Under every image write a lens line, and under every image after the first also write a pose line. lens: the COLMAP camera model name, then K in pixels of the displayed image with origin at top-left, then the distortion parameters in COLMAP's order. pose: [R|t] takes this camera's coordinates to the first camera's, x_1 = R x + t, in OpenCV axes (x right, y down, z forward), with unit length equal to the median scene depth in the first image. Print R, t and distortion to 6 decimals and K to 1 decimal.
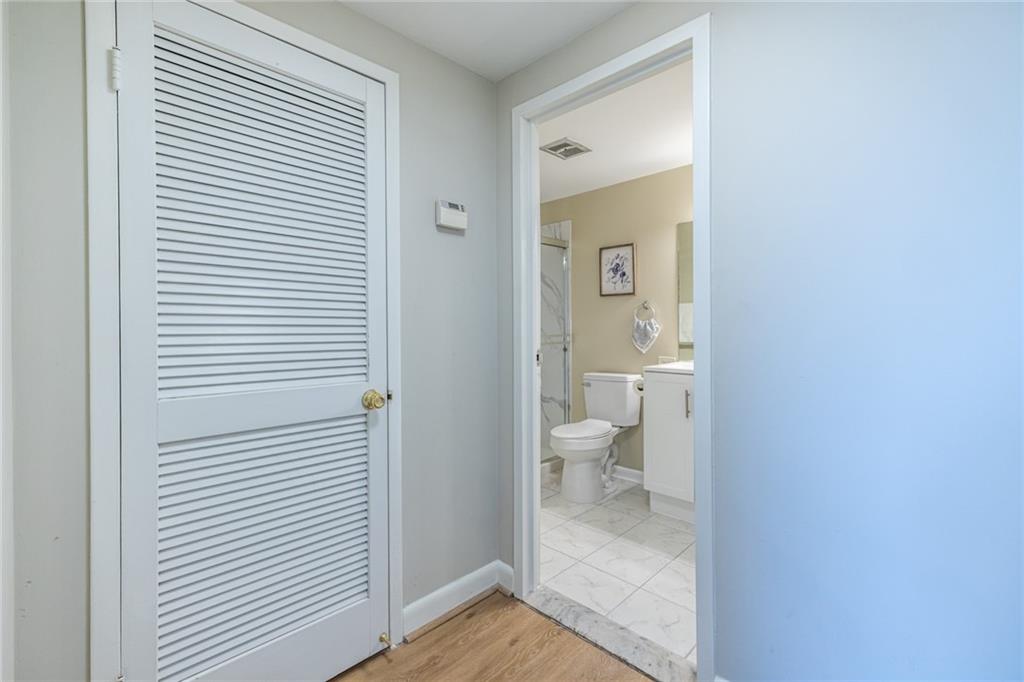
lens RADIAL K [[446.9, 0, 508.9], [0, 446.9, 324.4], [0, 0, 1]] dist [0.001467, 0.000162]
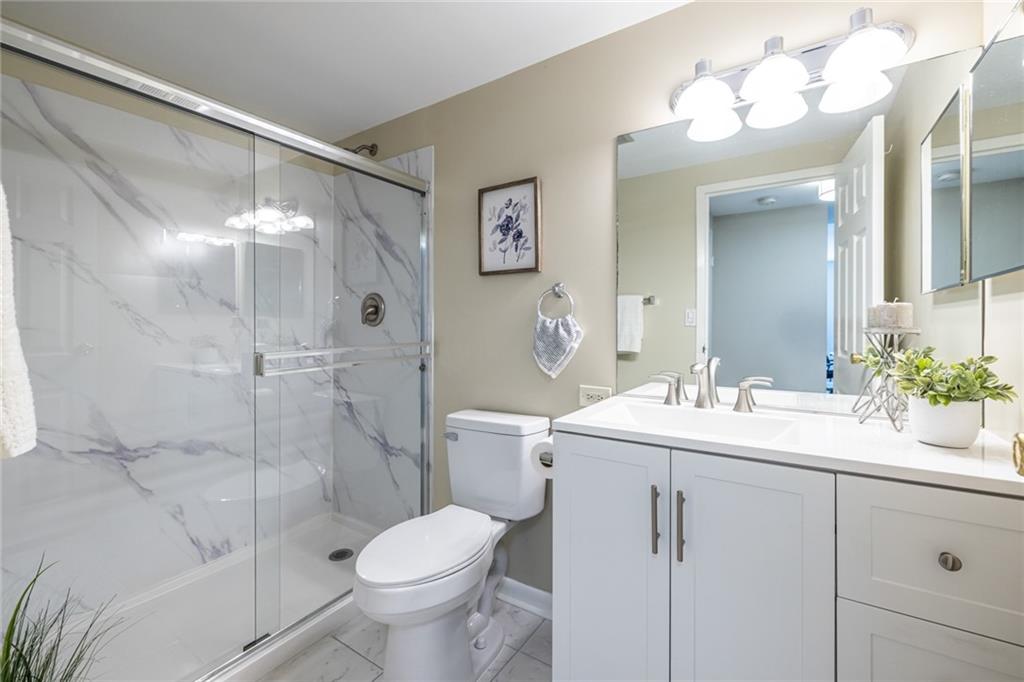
lens RADIAL K [[429.3, 0, 511.9], [0, 429.3, 324.1], [0, 0, 1]] dist [-0.000338, -0.000112]
pose [[0.979603, 0.006959, 0.200824, 0.140633], [-0.006353, 0.999973, -0.003661, 0.000860], [-0.200844, 0.002310, 0.979621, 0.475942]]
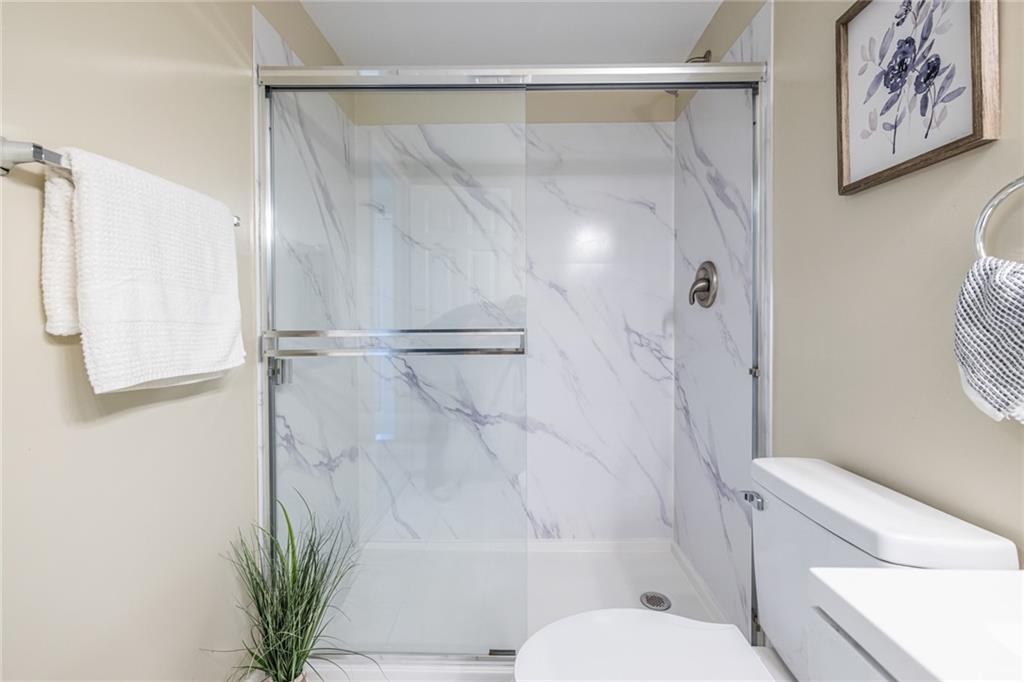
lens RADIAL K [[439.7, 0, 513.9], [0, 439.7, 323.3], [0, 0, 1]] dist [-0.001336, -0.000688]
pose [[0.698823, 0.016923, -0.715094, 0.269077], [-0.010620, 0.999855, 0.013284, 0.016858], [0.715215, -0.001689, 0.698902, 0.684761]]
